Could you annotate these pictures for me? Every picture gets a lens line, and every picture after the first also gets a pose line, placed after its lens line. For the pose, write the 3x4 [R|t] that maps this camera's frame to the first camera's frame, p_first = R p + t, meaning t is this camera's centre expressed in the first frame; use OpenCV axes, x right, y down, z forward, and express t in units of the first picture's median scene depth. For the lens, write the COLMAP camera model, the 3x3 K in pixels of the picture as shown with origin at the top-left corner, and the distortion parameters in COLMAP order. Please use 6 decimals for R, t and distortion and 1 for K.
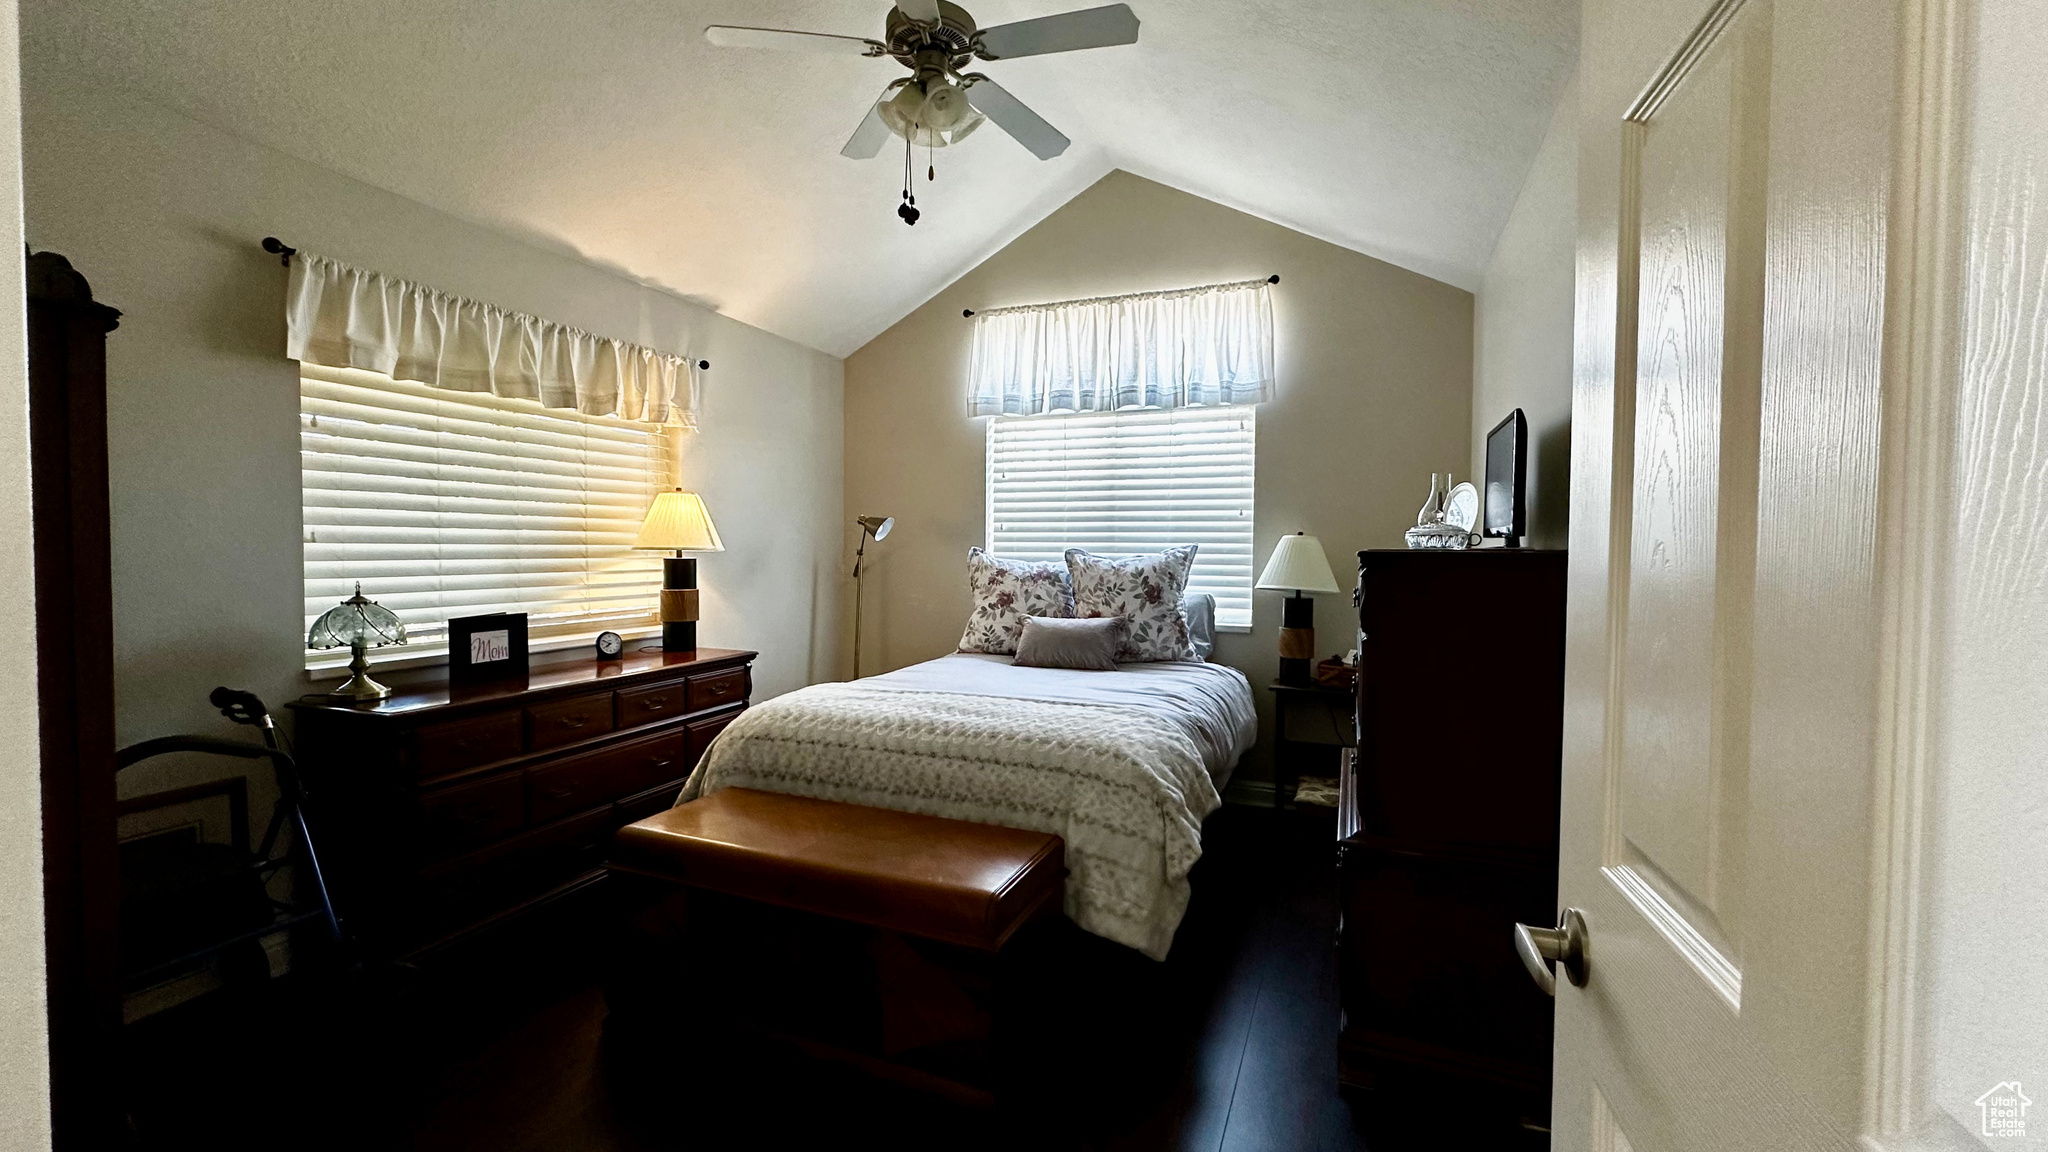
lens RADIAL K [[815.6, 0, 1029.2], [0, 815.6, 570.6], [0, 0, 1]] dist [-0.002683, 0.000330]
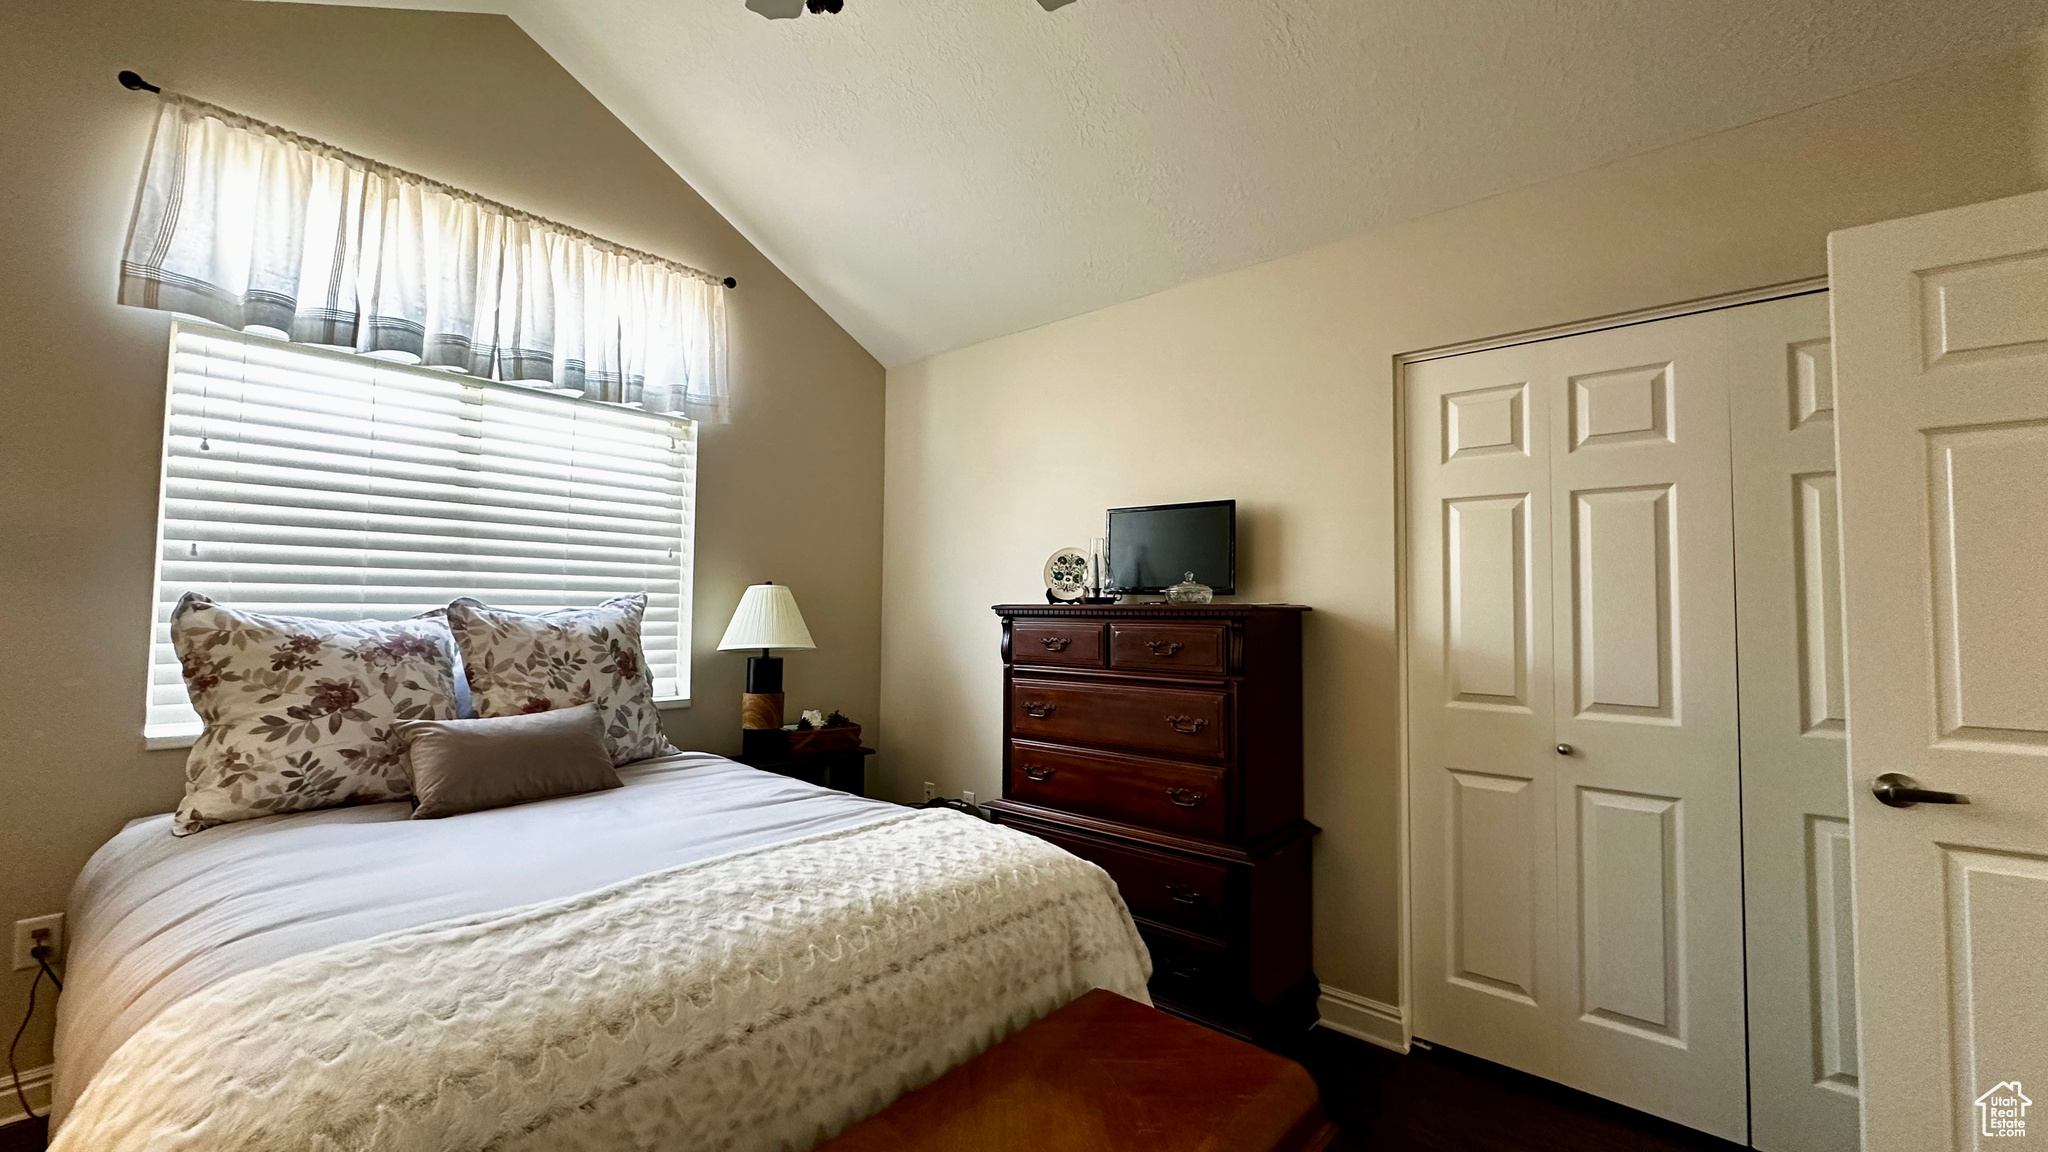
lens RADIAL K [[815.6, 0, 1022.7], [0, 815.6, 568.9], [0, 0, 1]] dist [-0.002683, 0.000330]
pose [[0.319101, 0.044034, 0.946697, -0.379131], [0.016385, 0.998514, -0.051967, -0.010592], [-0.947579, 0.032094, 0.317906, 0.437312]]
